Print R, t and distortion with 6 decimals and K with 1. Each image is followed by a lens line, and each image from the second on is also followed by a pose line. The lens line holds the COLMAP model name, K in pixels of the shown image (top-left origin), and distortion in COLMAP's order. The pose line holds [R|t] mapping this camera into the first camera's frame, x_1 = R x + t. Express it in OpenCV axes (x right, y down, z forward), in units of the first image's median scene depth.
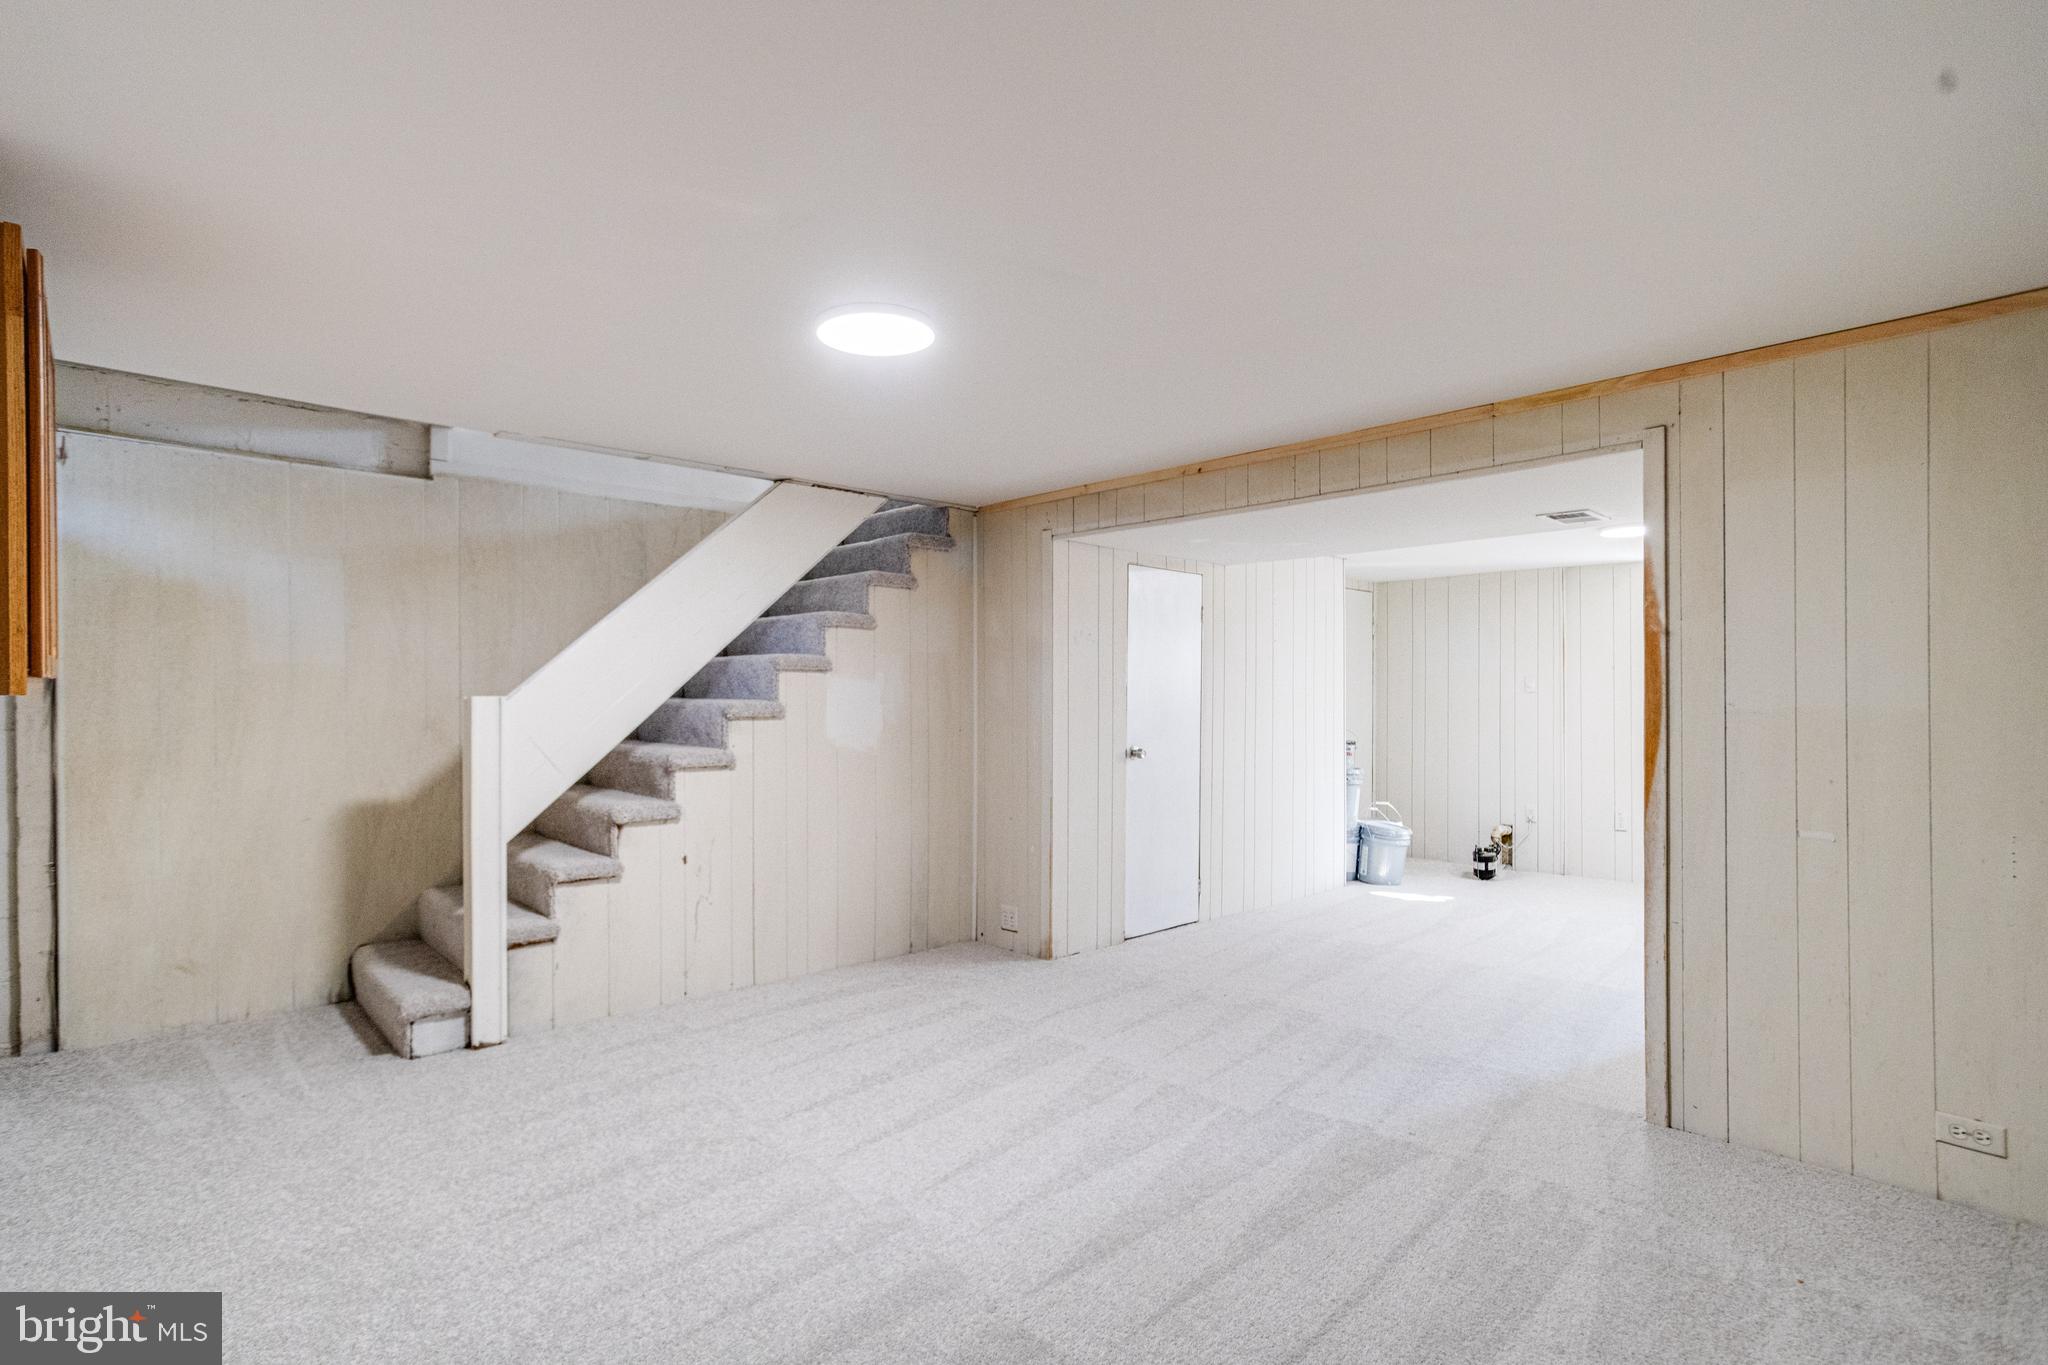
lens RADIAL K [[1009.3, 0, 1029.2], [0, 1009.3, 693.0], [0, 0, 1]] dist [-0.037504, 0.019218]
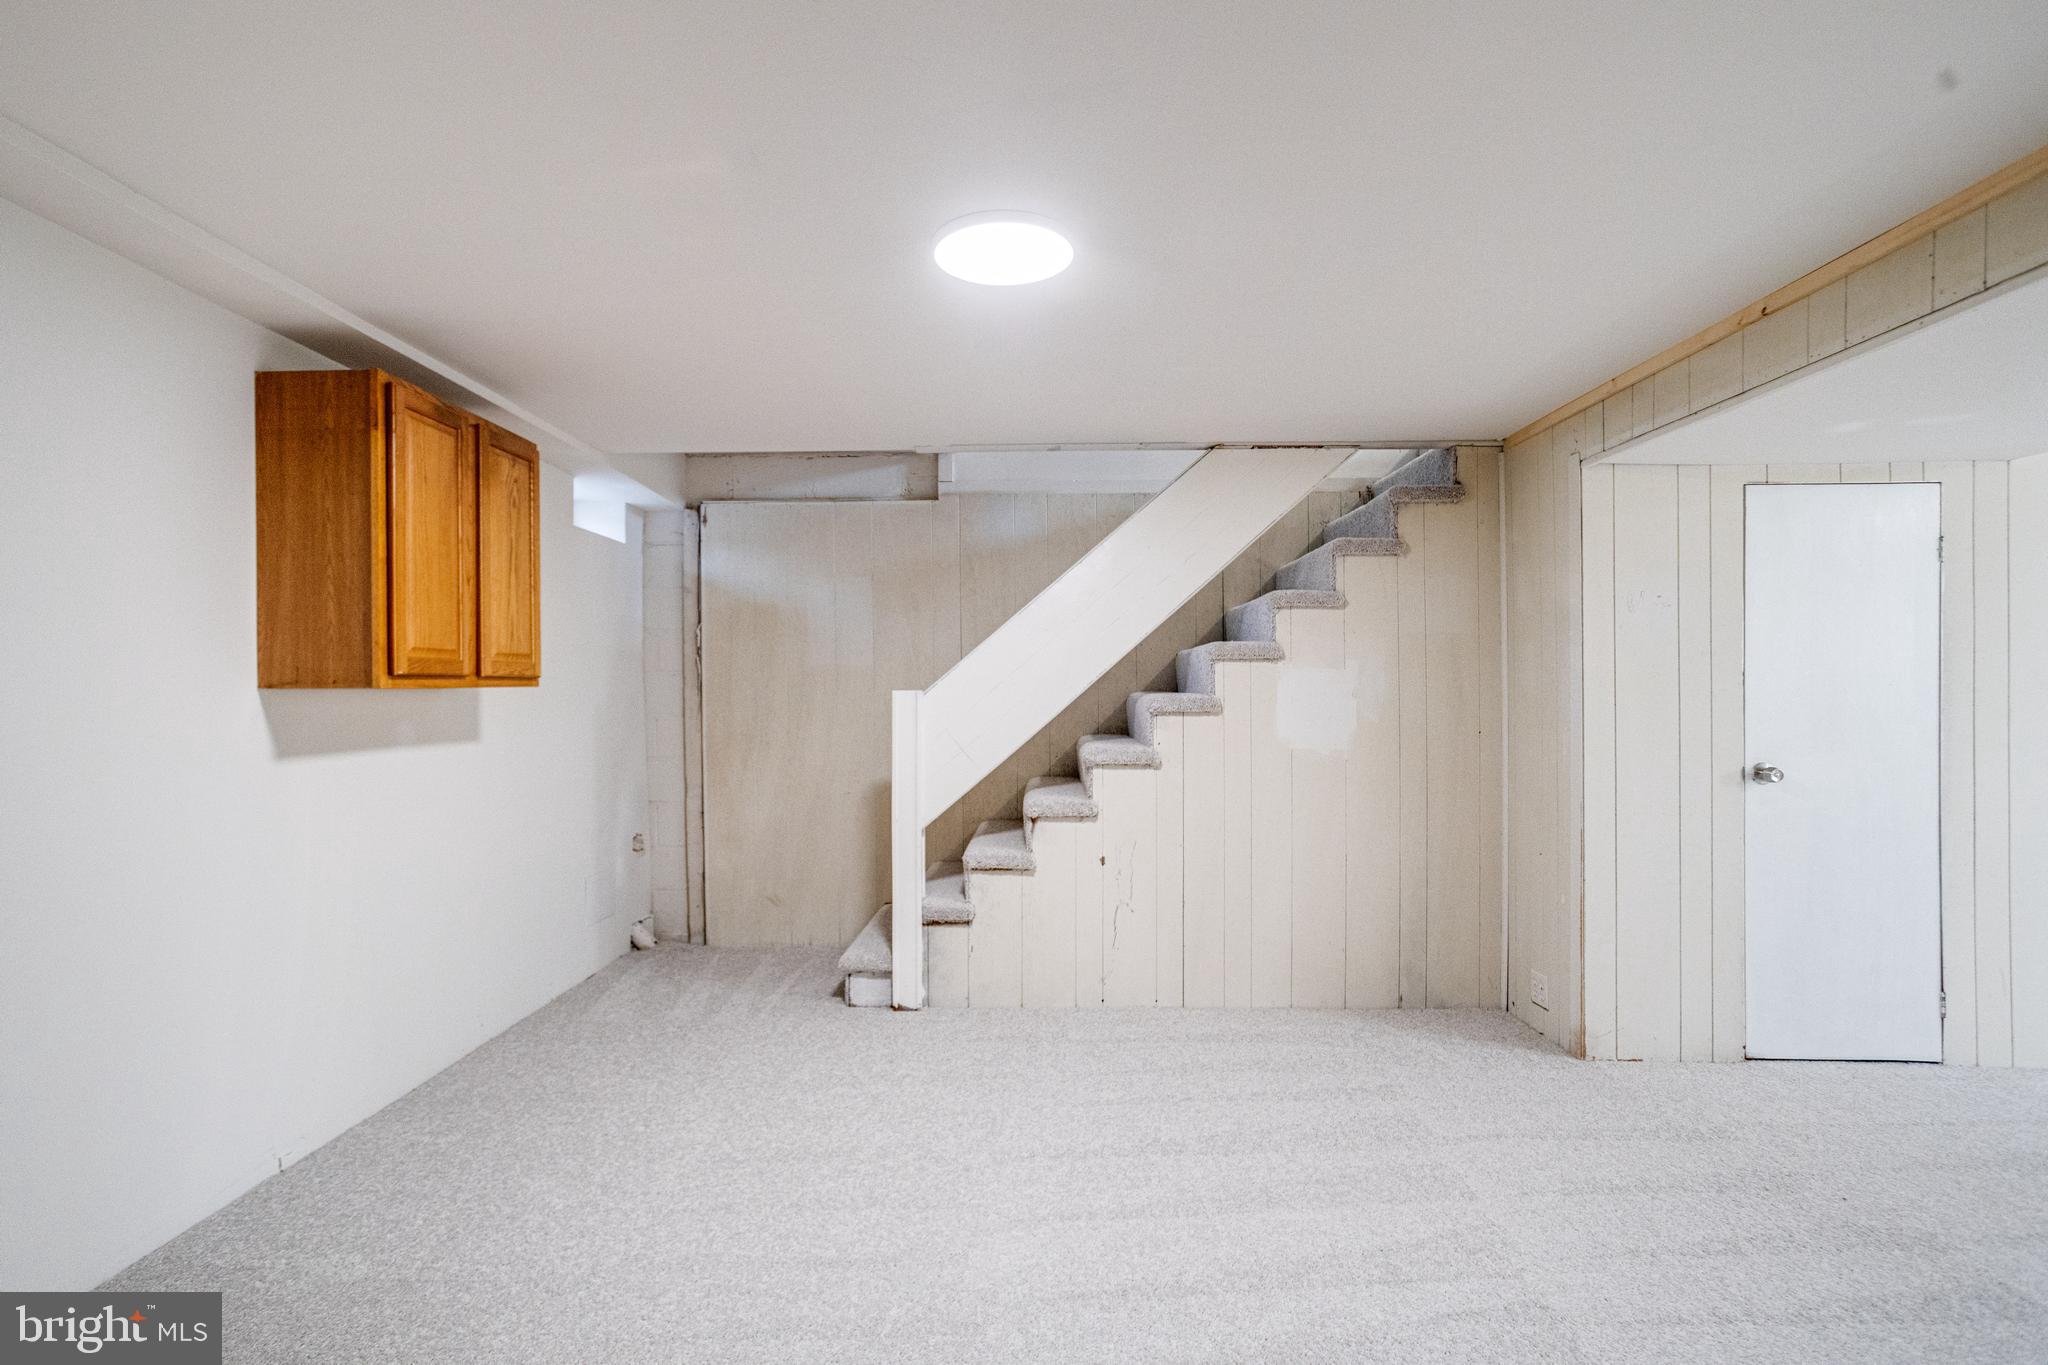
lens RADIAL K [[1009.3, 0, 1015.0], [0, 1009.3, 693.3], [0, 0, 1]] dist [-0.037504, 0.019218]
pose [[0.700521, -0.003119, -0.713625, 0.281710], [0.006285, 0.999979, 0.001799, 0.003844], [0.713604, -0.005745, 0.700526, 0.262876]]
